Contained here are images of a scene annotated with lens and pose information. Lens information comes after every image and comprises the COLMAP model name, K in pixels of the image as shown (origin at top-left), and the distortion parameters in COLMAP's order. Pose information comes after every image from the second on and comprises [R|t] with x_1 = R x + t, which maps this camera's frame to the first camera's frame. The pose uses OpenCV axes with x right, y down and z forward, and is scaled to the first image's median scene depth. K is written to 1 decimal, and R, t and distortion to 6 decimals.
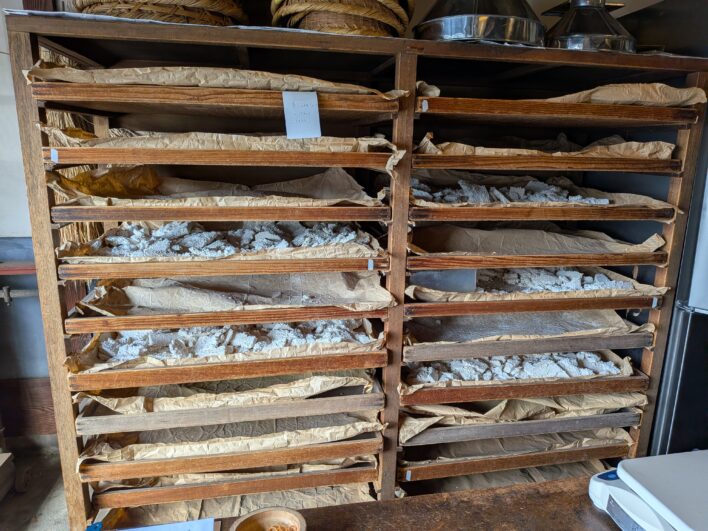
lens RADIAL K [[511.4, 0, 354.1], [0, 511.4, 266.8], [0, 0, 1]] dist [-0.006314, -0.019392]
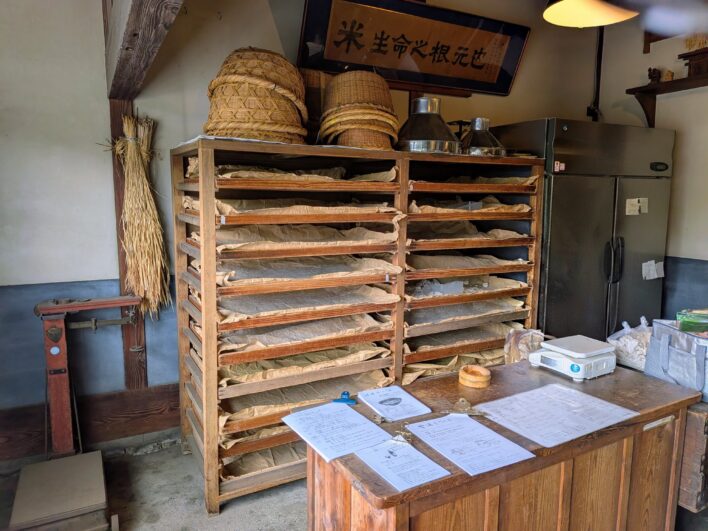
lens RADIAL K [[511.4, 0, 354.7], [0, 511.4, 263.0], [0, 0, 1]] dist [-0.006314, -0.019392]
pose [[0.951286, -0.051626, 0.303955, -0.584981], [0.079834, 0.993503, -0.081110, 0.076605], [-0.297793, 0.101425, 0.949227, -0.589432]]
